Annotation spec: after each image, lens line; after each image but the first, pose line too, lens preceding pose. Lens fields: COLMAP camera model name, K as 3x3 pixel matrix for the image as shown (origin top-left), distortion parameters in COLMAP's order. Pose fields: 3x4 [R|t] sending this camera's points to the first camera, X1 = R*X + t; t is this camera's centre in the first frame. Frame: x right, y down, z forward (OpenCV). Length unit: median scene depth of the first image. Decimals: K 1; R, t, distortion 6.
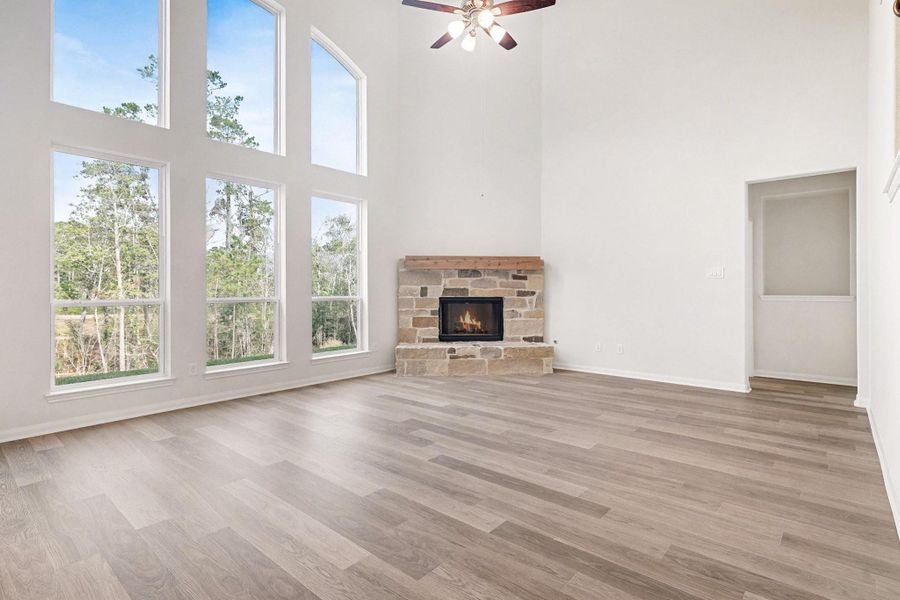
lens RADIAL K [[470.3, 0, 438.6], [0, 470.3, 285.9], [0, 0, 1]] dist [0.011245, 0.000640]
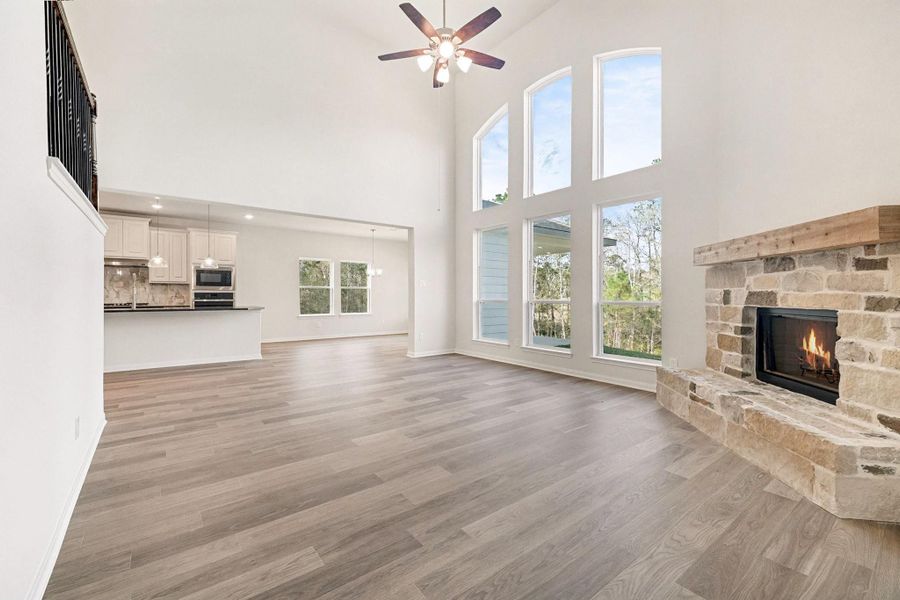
lens RADIAL K [[355.5, 0, 418.6], [0, 355.5, 299.1], [0, 0, 1]] dist [-0.000833, 0.000034]
pose [[-0.220650, 0.012826, -0.975269, 0.570608], [0.003077, 0.999918, 0.012454, 0.007427], [0.975348, -0.000252, -0.220672, 0.706652]]
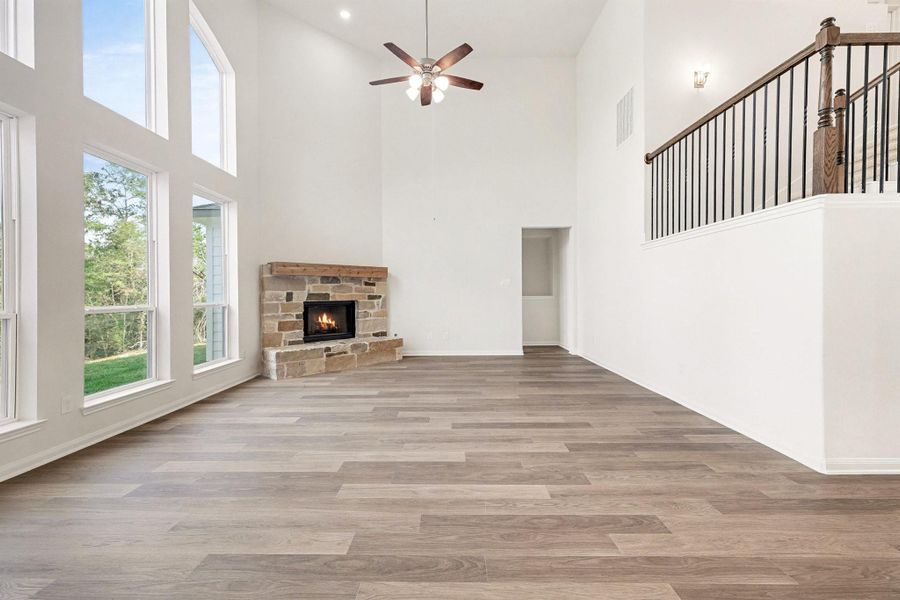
lens RADIAL K [[399.6, 0, 444.2], [0, 399.6, 295.3], [0, 0, 1]] dist [0.001859, 0.000285]
pose [[0.748247, -0.010052, 0.663344, -0.374231], [0.004784, 0.999941, 0.009756, 0.002058], [-0.663403, -0.004126, 0.748251, 0.109810]]
